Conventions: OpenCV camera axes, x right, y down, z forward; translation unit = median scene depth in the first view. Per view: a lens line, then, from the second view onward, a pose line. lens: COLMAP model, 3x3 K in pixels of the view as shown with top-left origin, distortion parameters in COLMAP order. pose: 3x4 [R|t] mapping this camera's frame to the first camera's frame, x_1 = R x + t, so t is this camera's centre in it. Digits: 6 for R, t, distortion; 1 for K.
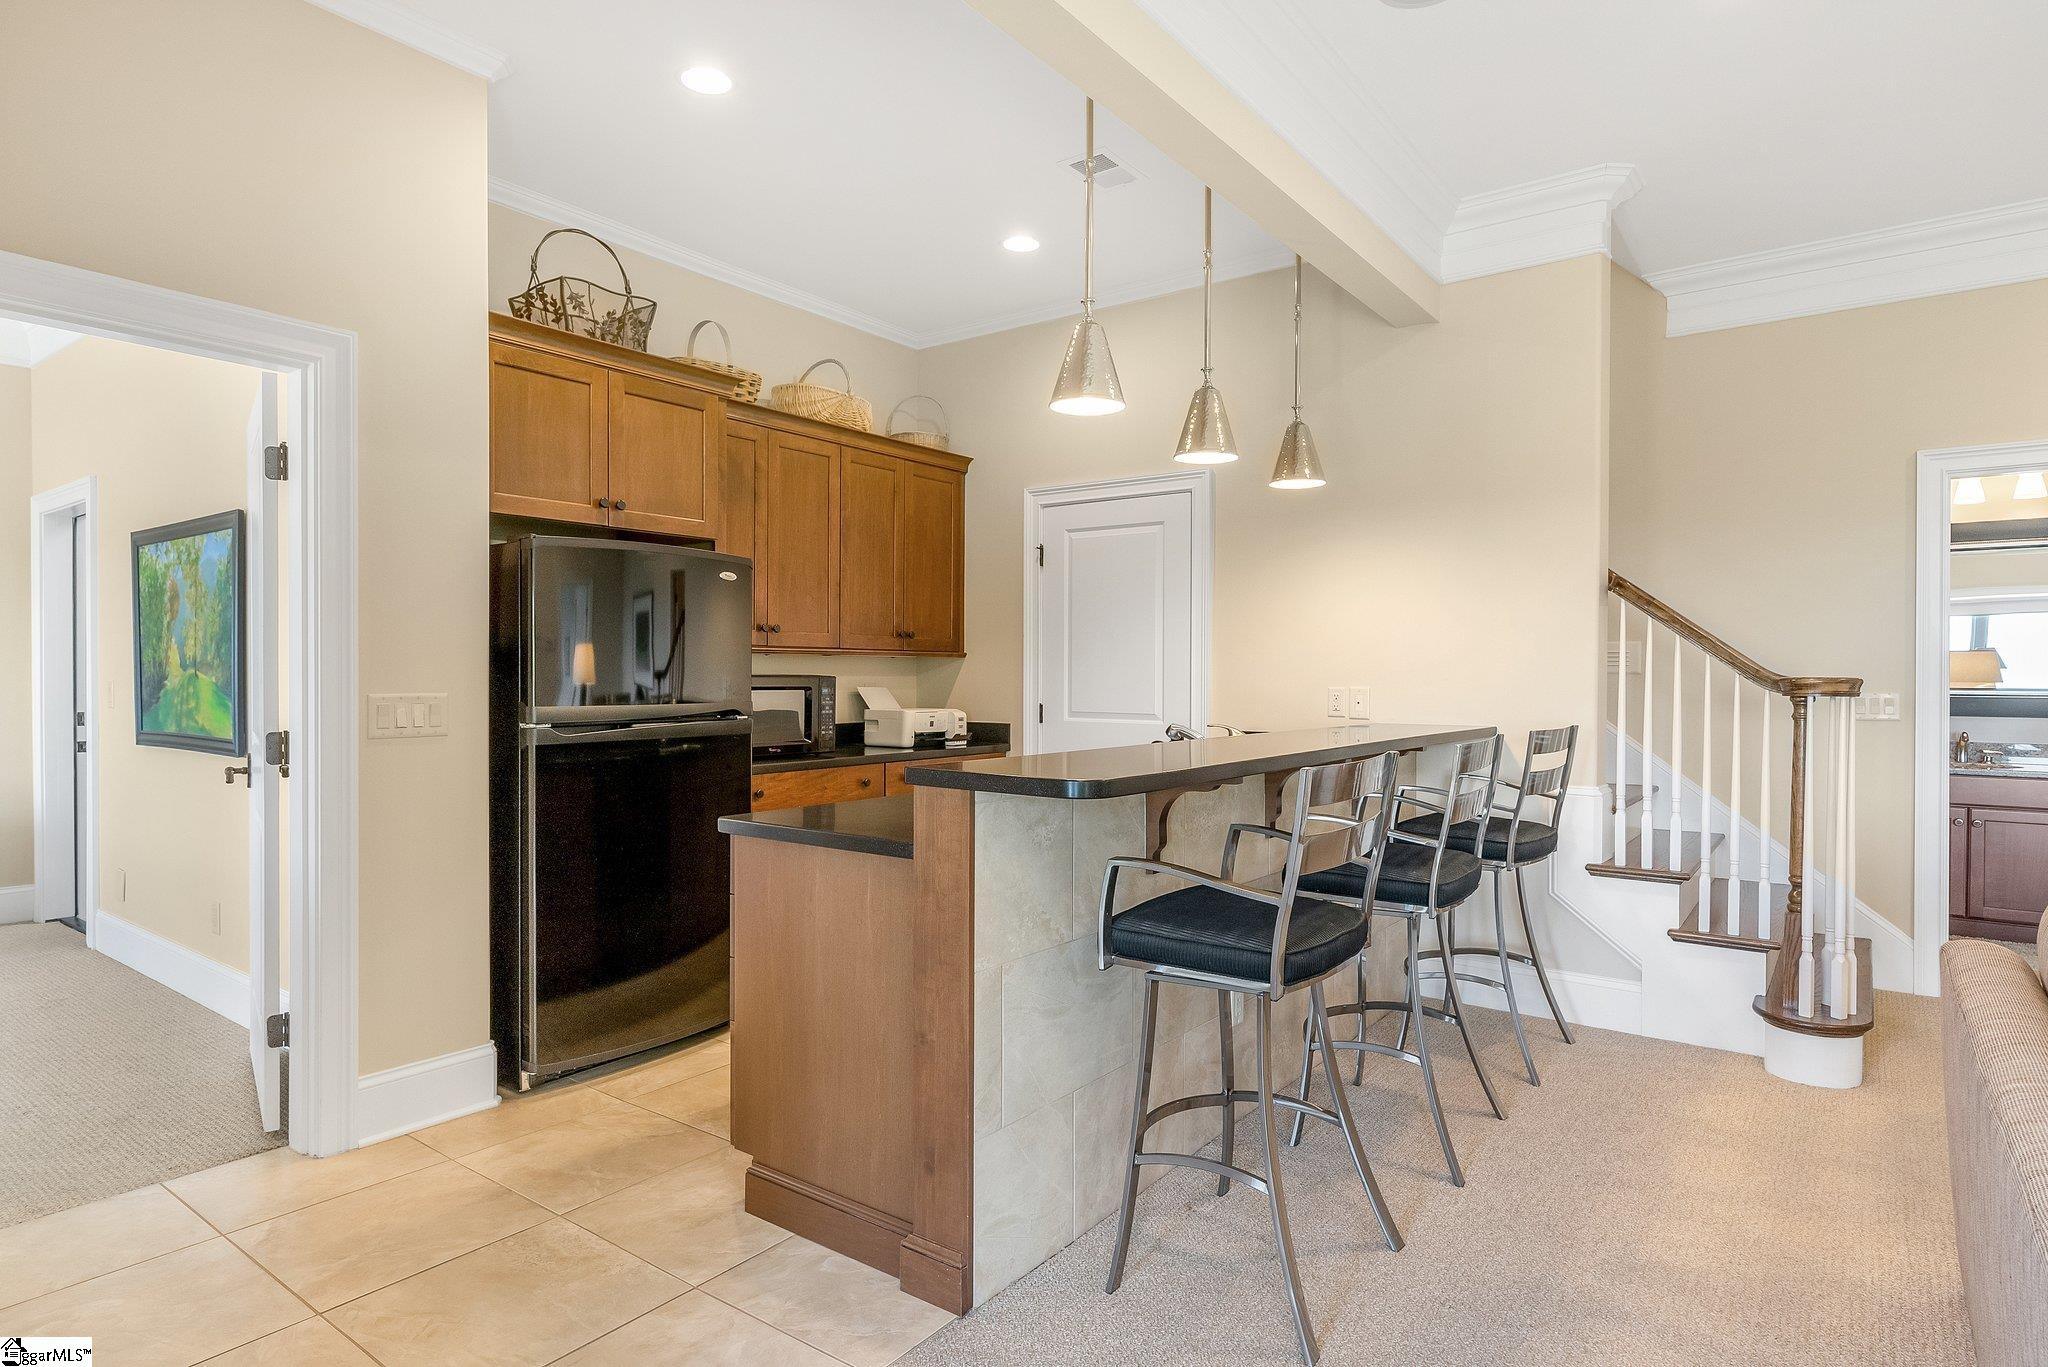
lens RADIAL K [[1112.7, 0, 1024.0], [0, 1112.7, 683.5], [0, 0, 1]] dist [-0.002746, -0.000013]
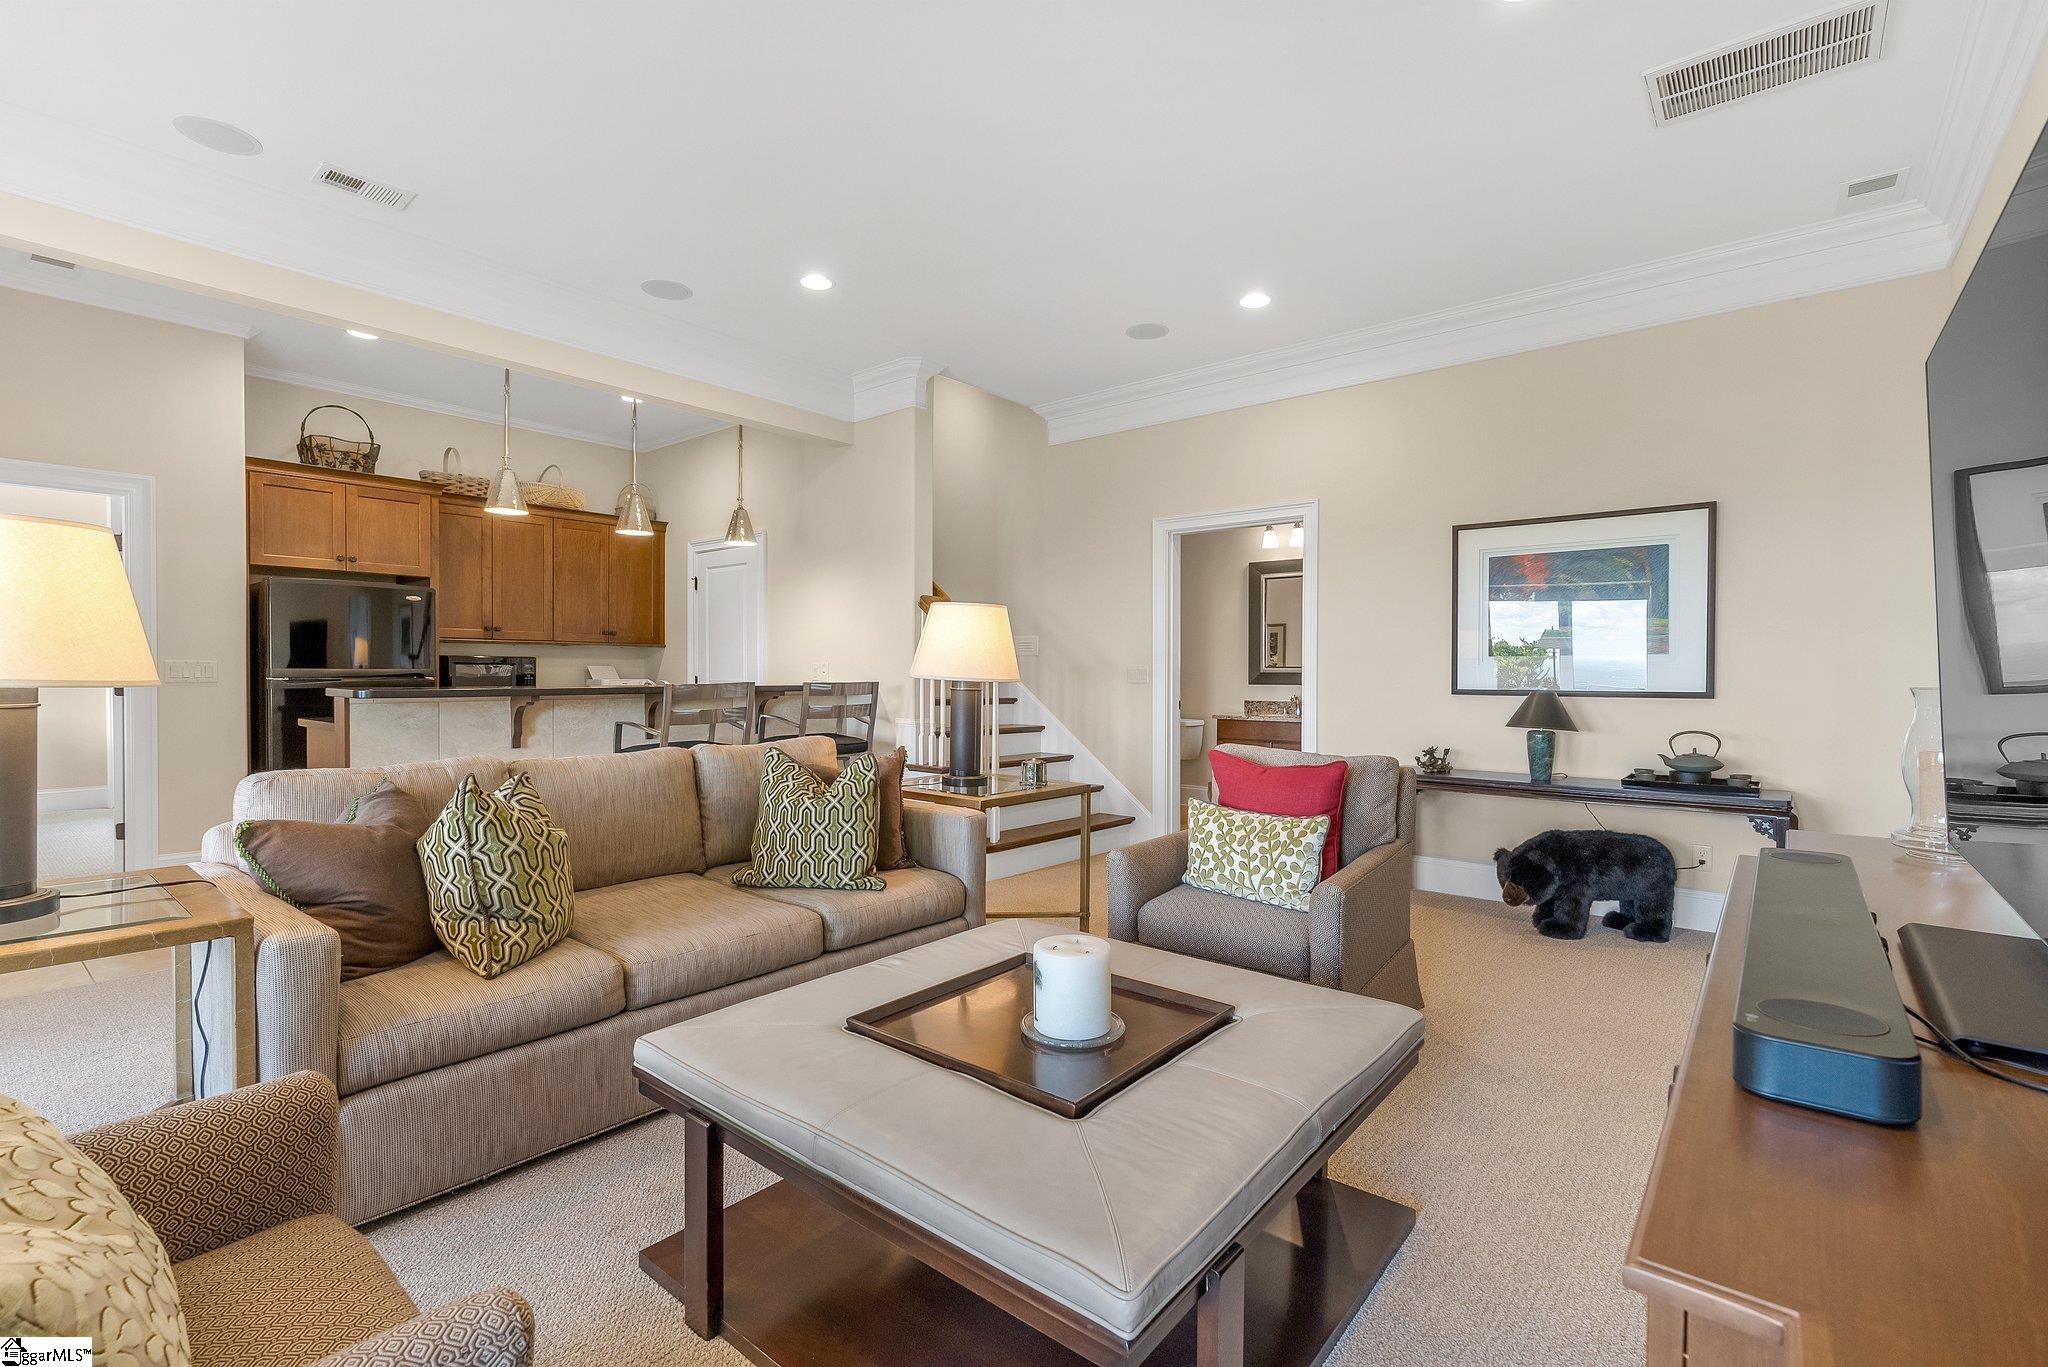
lens RADIAL K [[919.8, 0, 1030.4], [0, 919.8, 684.2], [0, 0, 1]] dist [-0.000979, 0.000365]
pose [[0.998501, 0.000551, -0.054733, 0.714771], [-0.000301, 0.999990, 0.004571, 0.030312], [0.054735, -0.004548, 0.998491, -0.375476]]
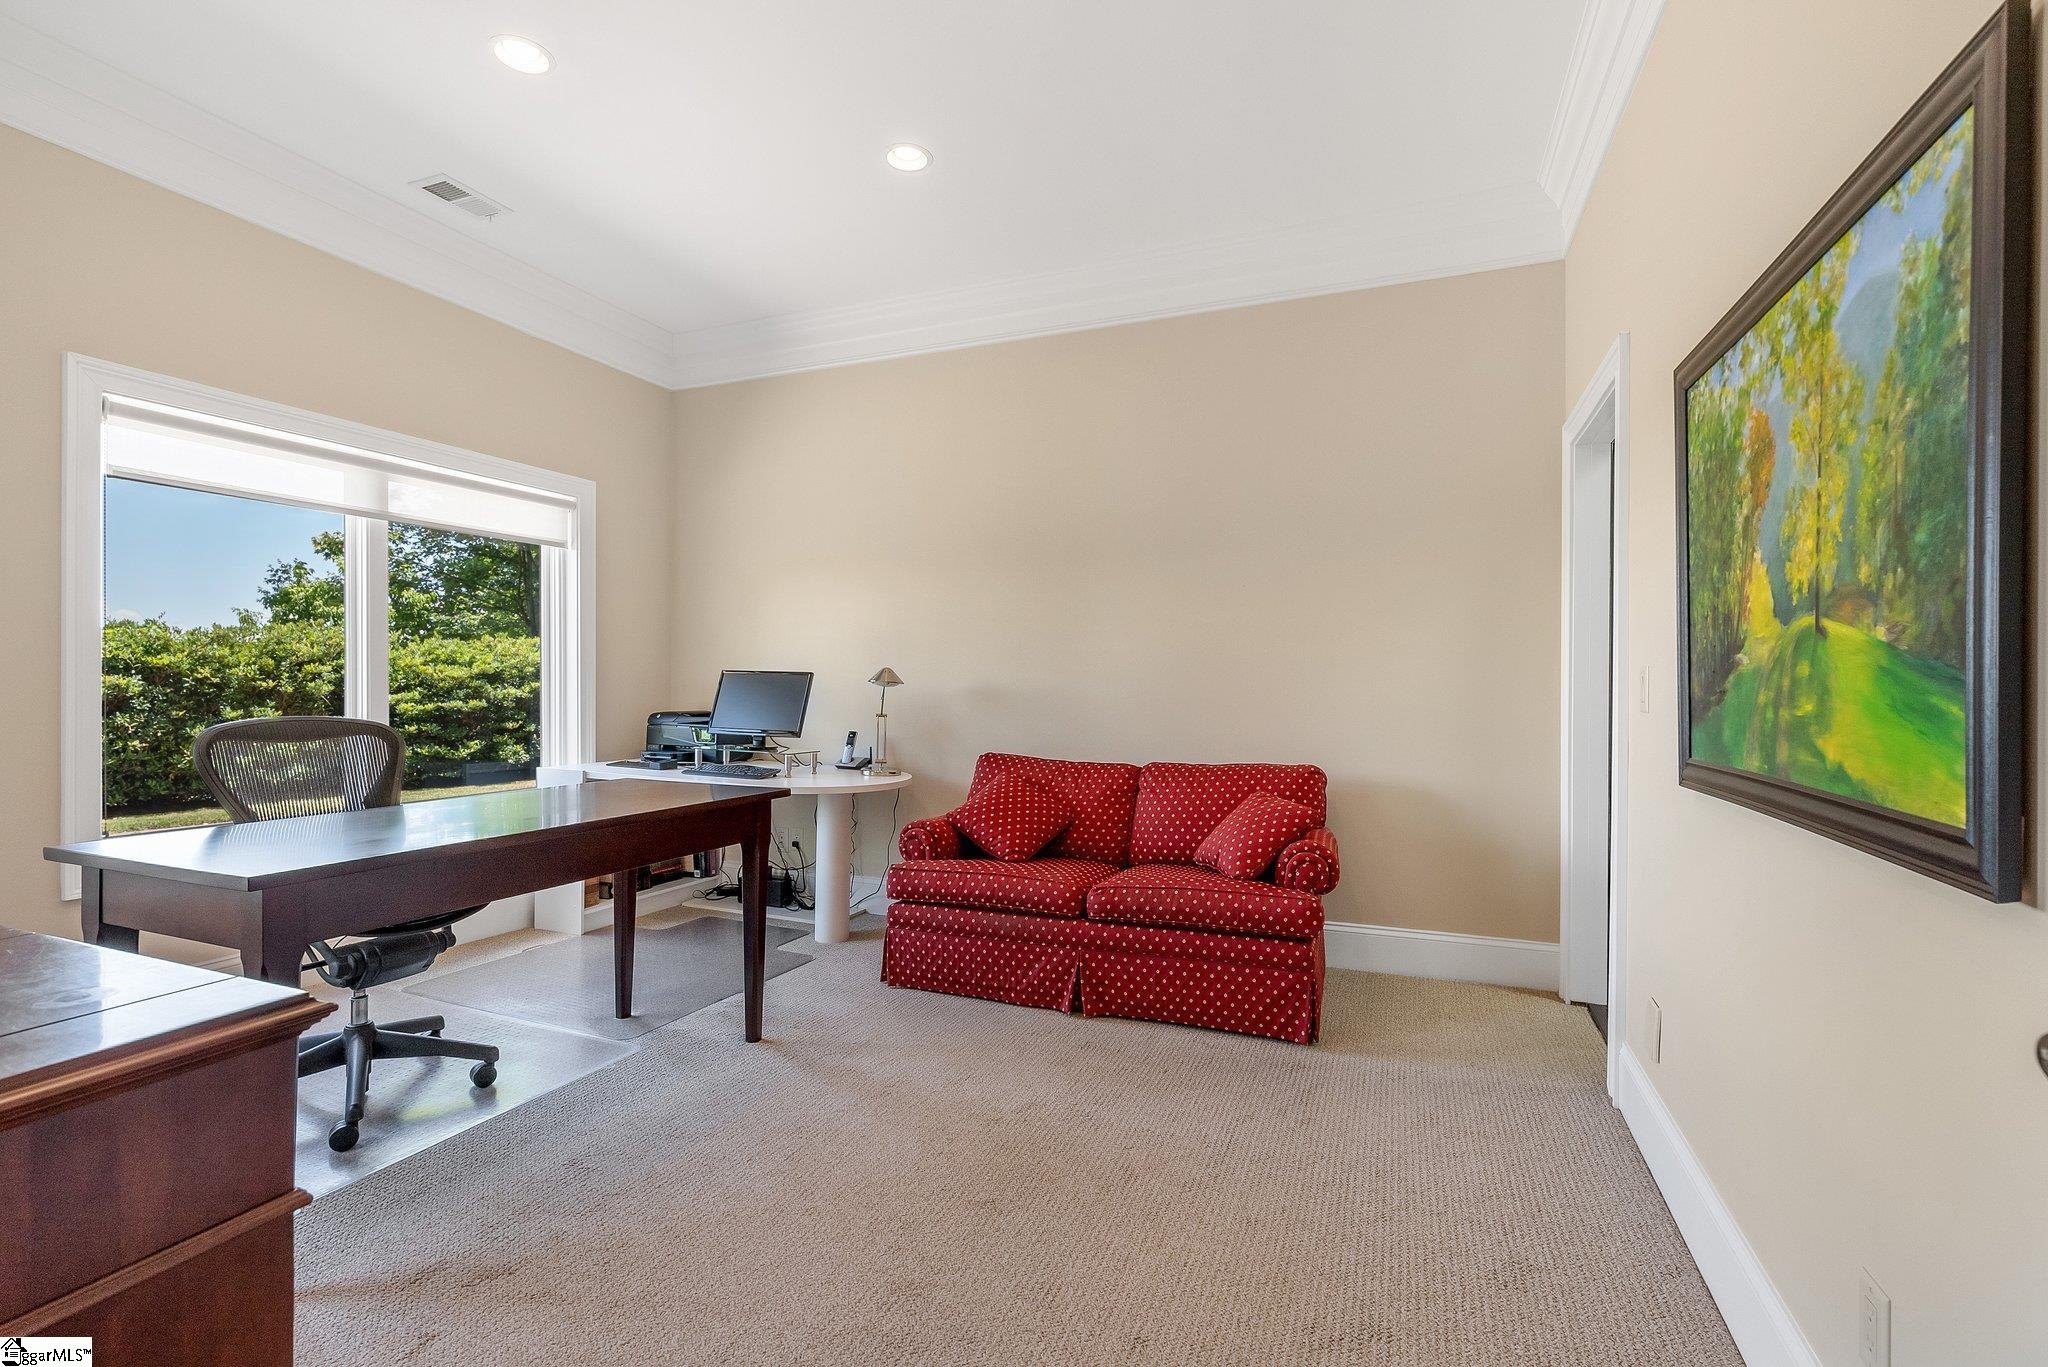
lens RADIAL K [[919.8, 0, 1030.4], [0, 919.8, 684.2], [0, 0, 1]] dist [-0.000979, 0.000365]
pose [[0.251526, 0.001248, -0.967850, -0.497008], [-0.012066, 0.999925, -0.001847, 0.014287], [0.967775, 0.012143, 0.251522, 0.645024]]
